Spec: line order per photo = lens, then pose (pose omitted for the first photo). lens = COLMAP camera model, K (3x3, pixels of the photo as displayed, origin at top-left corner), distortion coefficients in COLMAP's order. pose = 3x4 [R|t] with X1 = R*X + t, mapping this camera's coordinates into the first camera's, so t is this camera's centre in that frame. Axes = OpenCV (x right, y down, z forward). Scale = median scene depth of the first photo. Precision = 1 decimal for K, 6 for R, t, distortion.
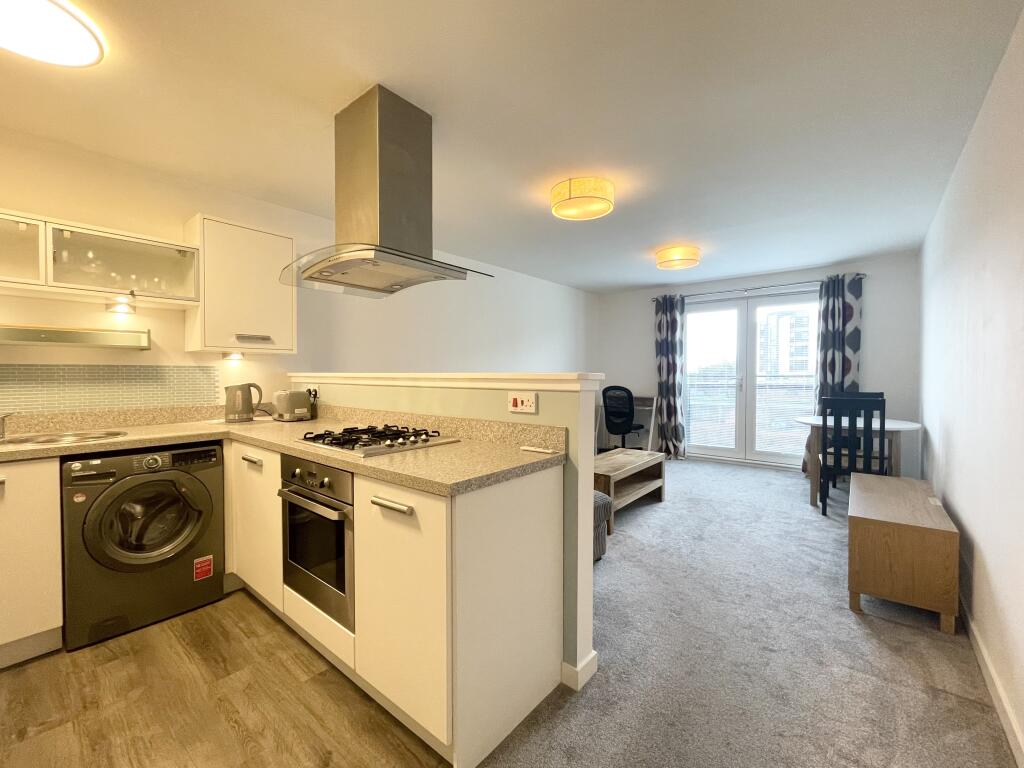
lens RADIAL K [[417.6, 0, 502.9], [0, 417.6, 381.4], [0, 0, 1]] dist [-0.000868, -0.000406]
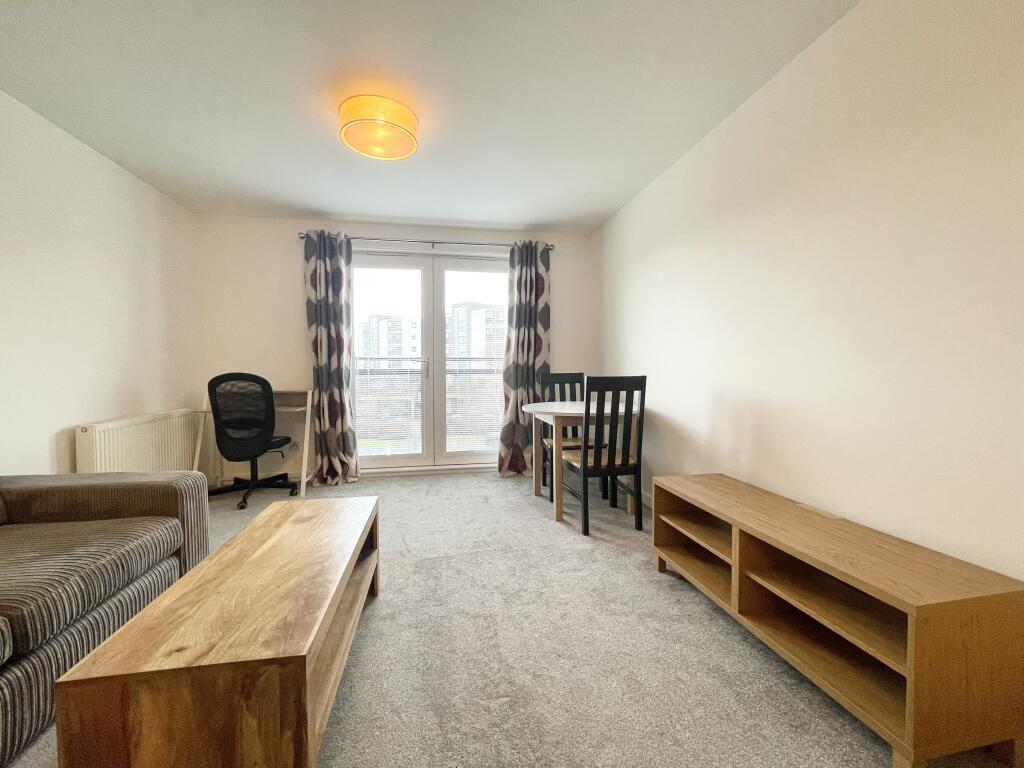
lens RADIAL K [[417.6, 0, 515.7], [0, 417.6, 381.1], [0, 0, 1]] dist [-0.000868, -0.000406]
pose [[0.623132, -0.024338, 0.781738, 0.068948], [0.018808, 0.999693, 0.016132, 0.019488], [-0.781891, 0.004650, 0.623398, 0.374819]]
